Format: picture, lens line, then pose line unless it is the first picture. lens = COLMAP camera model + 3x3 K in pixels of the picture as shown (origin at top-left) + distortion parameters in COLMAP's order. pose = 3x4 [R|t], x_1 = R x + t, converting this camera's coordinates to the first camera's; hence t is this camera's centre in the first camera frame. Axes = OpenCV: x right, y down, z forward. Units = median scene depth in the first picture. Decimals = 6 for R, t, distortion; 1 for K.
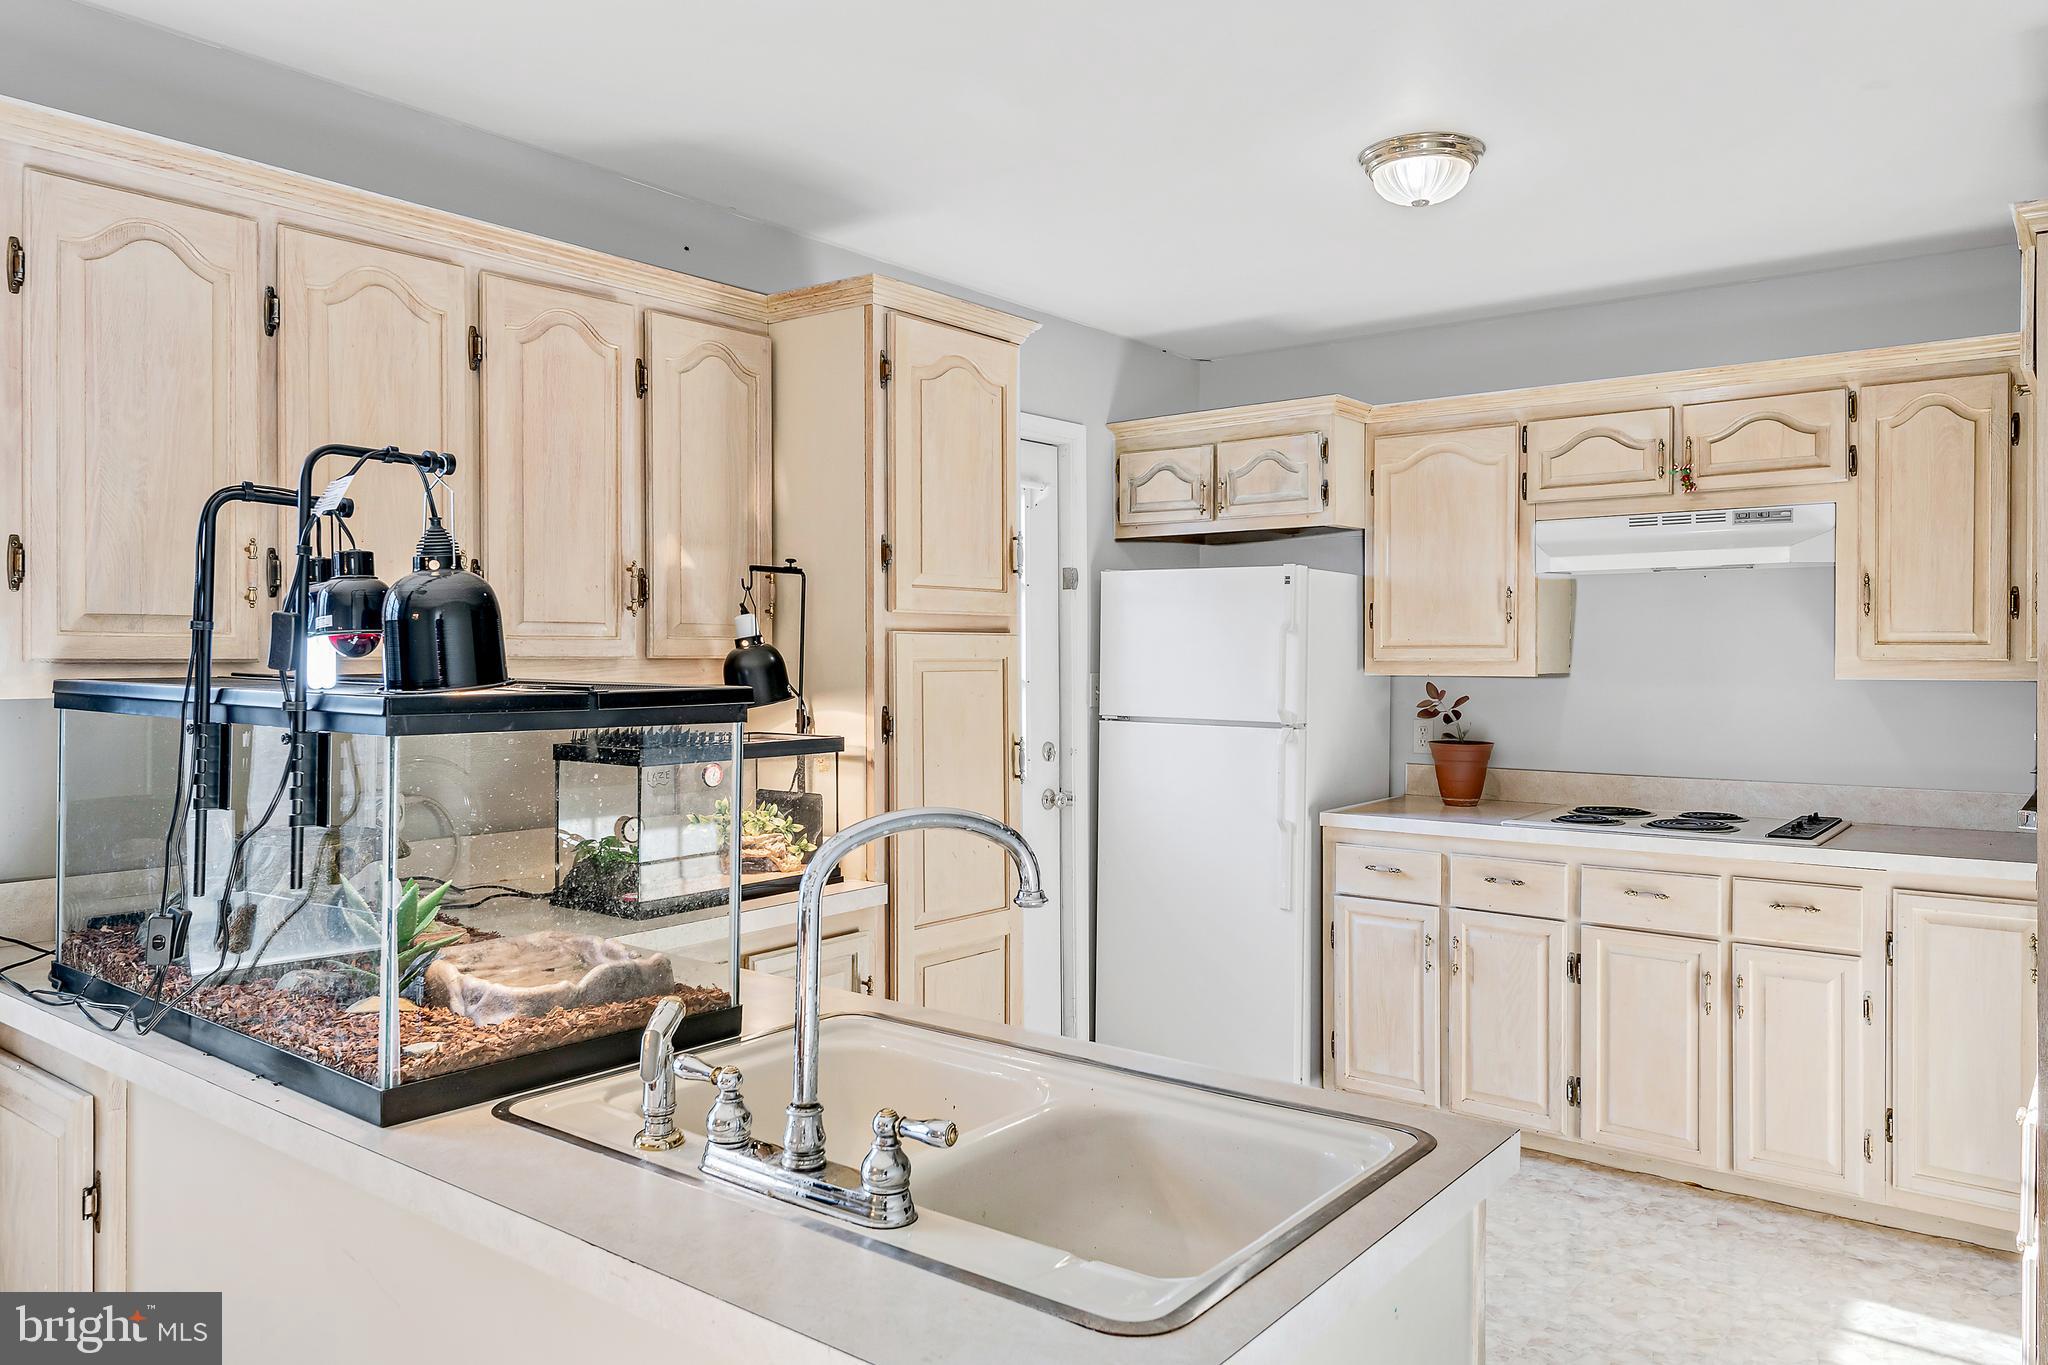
lens RADIAL K [[1430.2, 0, 1024.0], [0, 1430.2, 682.5], [0, 0, 1]] dist [0.006049, -0.002456]
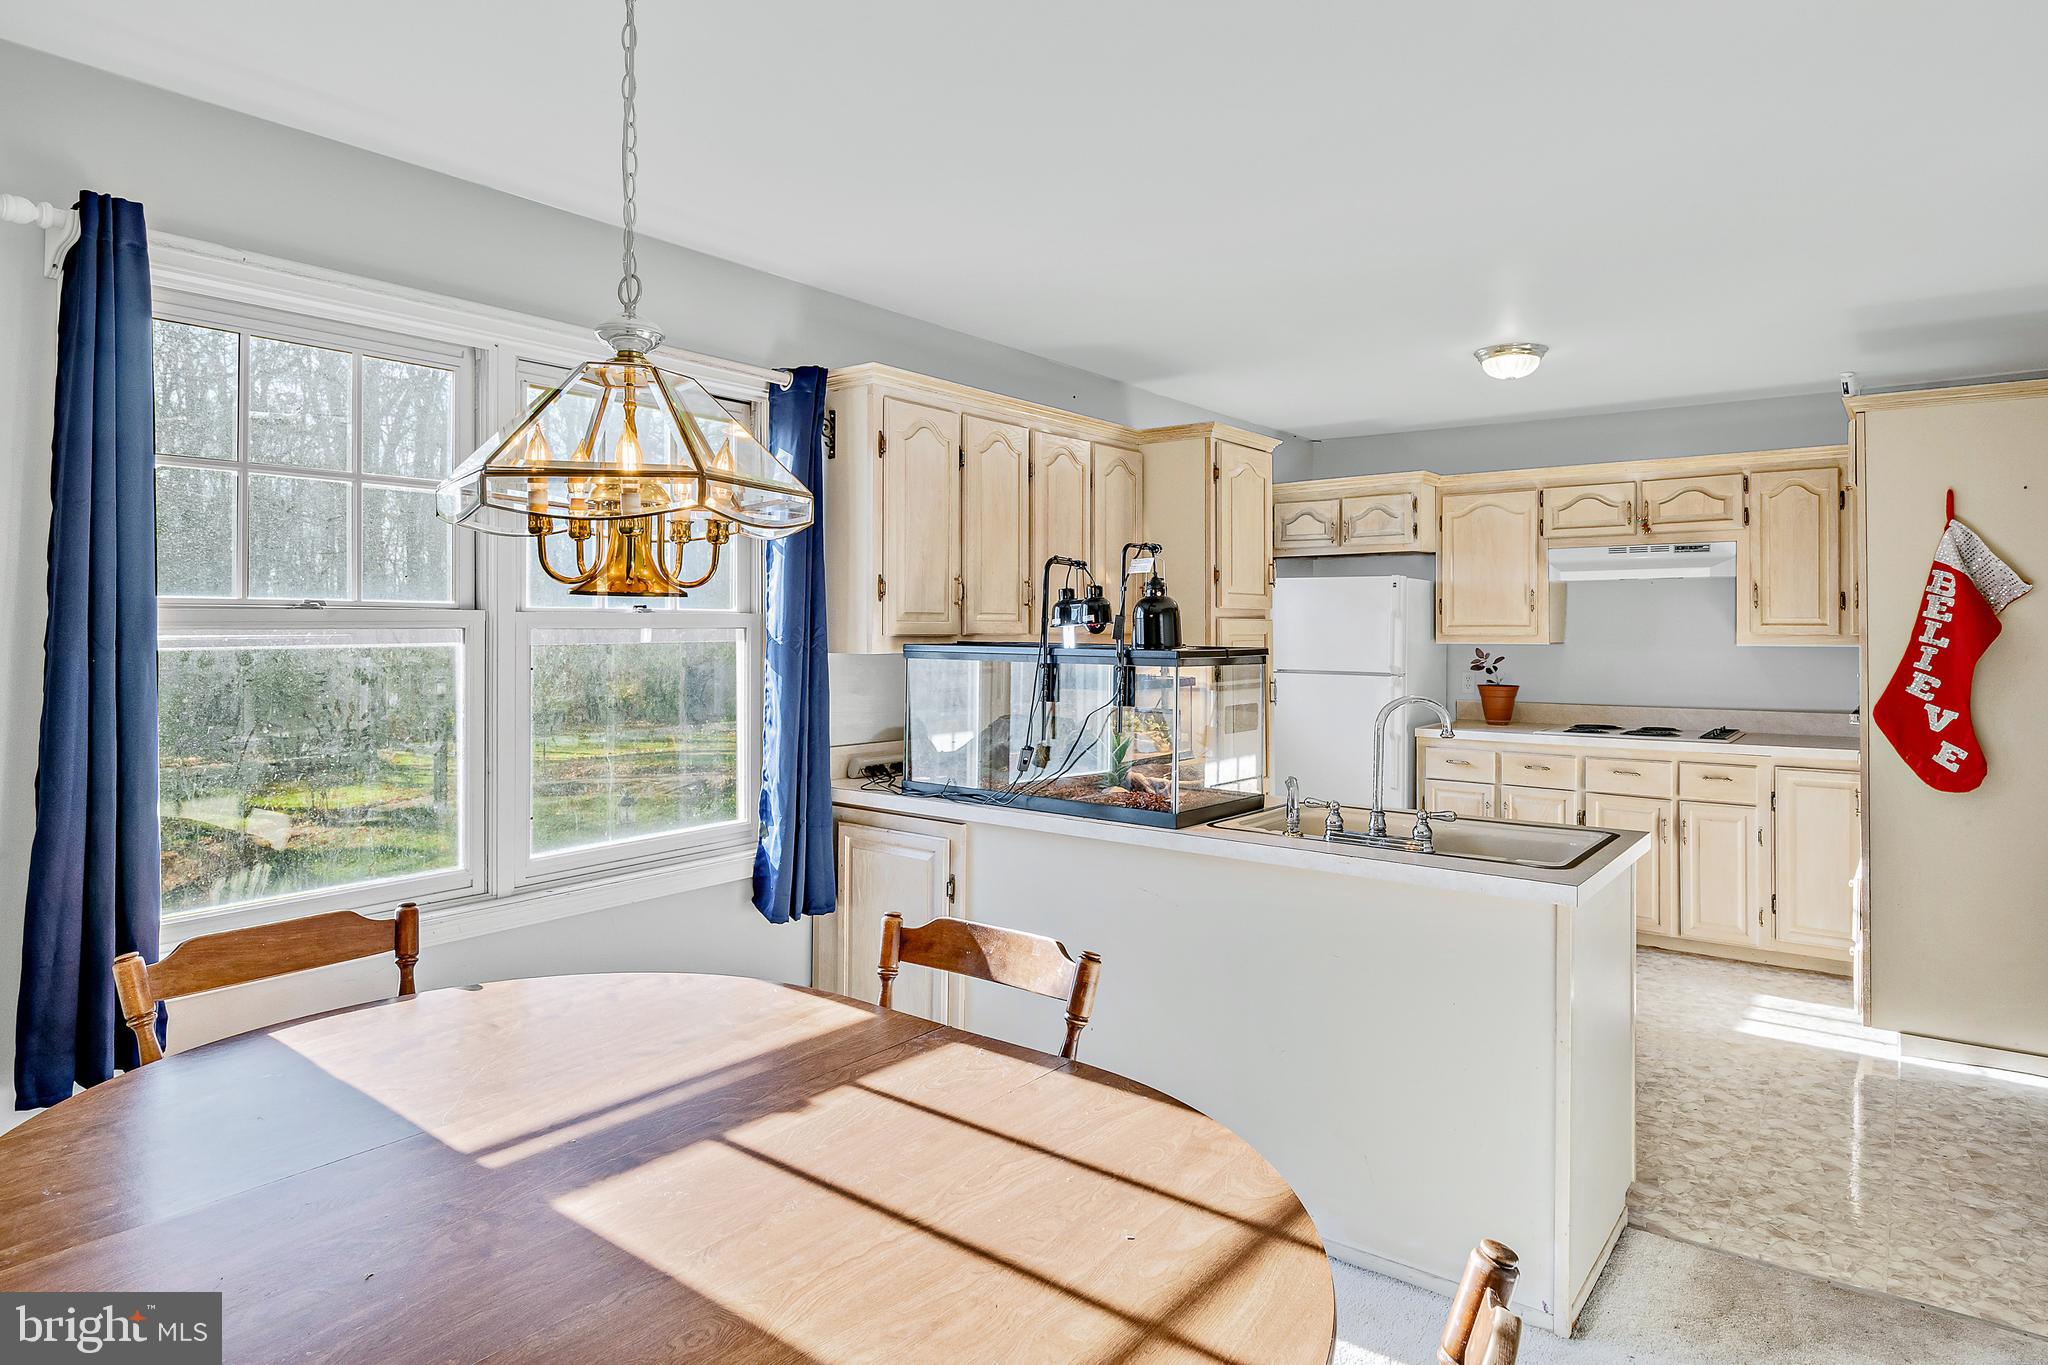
lens RADIAL K [[1162.7, 0, 1020.7], [0, 1162.7, 634.4], [0, 0, 1]] dist [-0.004957, -0.001713]
pose [[0.999989, -0.000399, -0.004755, -0.266859], [0.000330, 0.999893, -0.014629, 0.004153], [0.004761, 0.014628, 0.999882, -0.364521]]
